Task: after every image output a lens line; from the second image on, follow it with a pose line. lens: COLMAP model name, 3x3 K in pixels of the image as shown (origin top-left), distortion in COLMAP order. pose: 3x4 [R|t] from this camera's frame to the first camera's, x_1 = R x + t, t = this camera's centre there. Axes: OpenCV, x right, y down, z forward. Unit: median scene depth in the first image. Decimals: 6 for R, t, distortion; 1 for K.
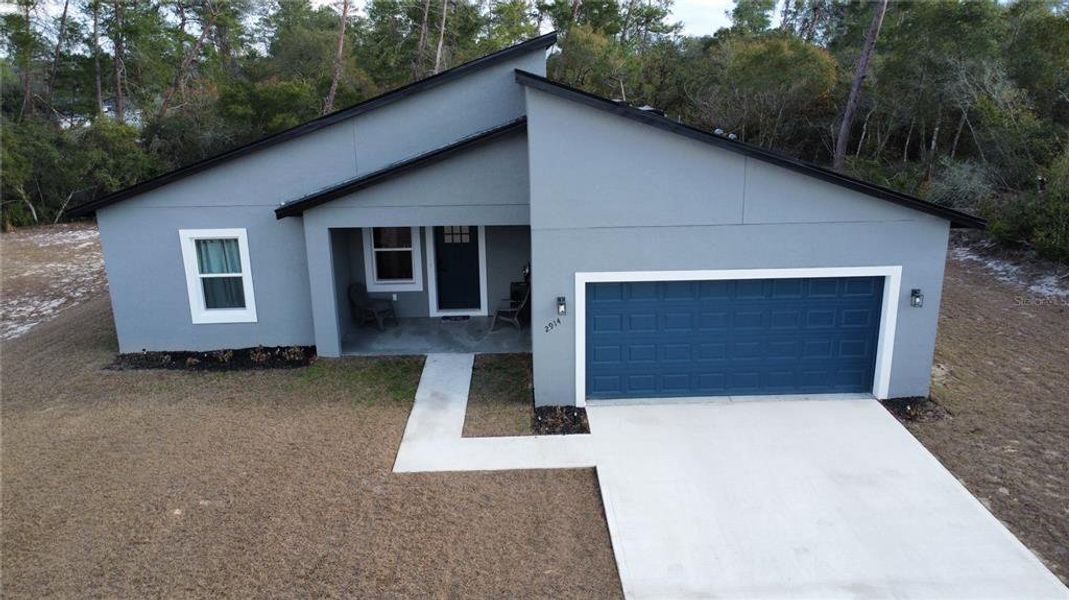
lens RADIAL K [[792.6, 0, 534.6], [0, 792.6, 294.0], [0, 0, 1]] dist [0.005881, 0.004337]
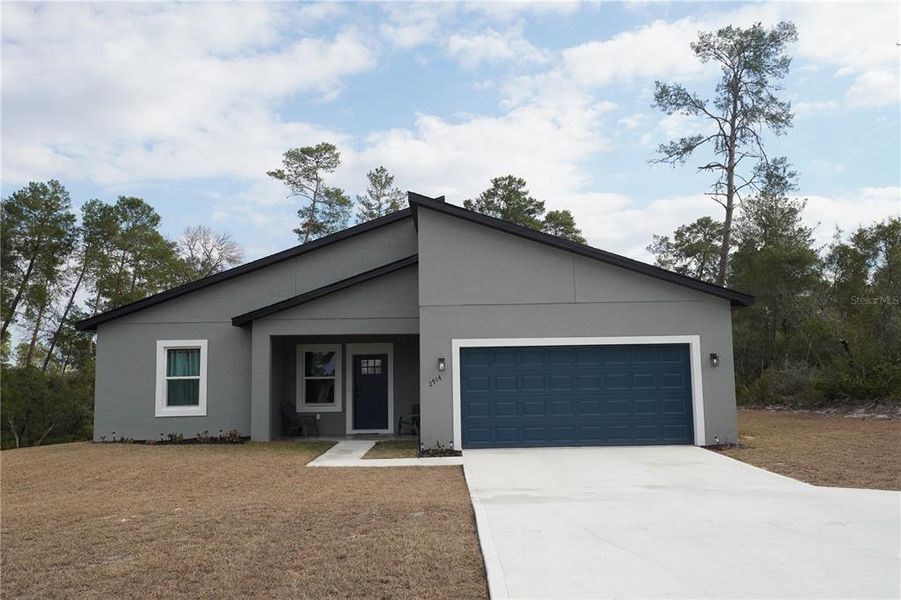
lens RADIAL K [[734.3, 0, 449.7], [0, 734.3, 301.8], [0, 0, 1]] dist [0.005462, 0.002854]
pose [[0.999725, -0.001982, -0.023353, 0.062589], [-0.007063, 0.924626, -0.380810, 0.314443], [0.022348, 0.380871, 0.924358, -0.132491]]
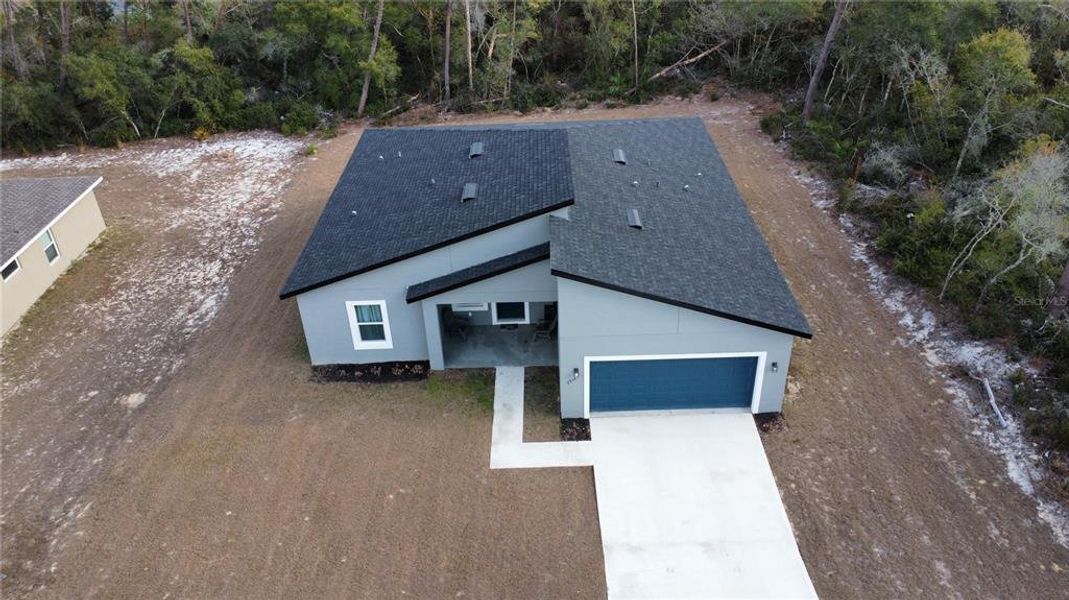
lens RADIAL K [[792.6, 0, 534.6], [0, 792.6, 294.0], [0, 0, 1]] dist [0.005881, 0.004337]
pose [[0.999733, -0.004996, -0.022547, -0.016079], [0.011253, 0.957956, 0.286693, -0.558430], [0.020166, -0.286870, 0.957757, -0.562955]]
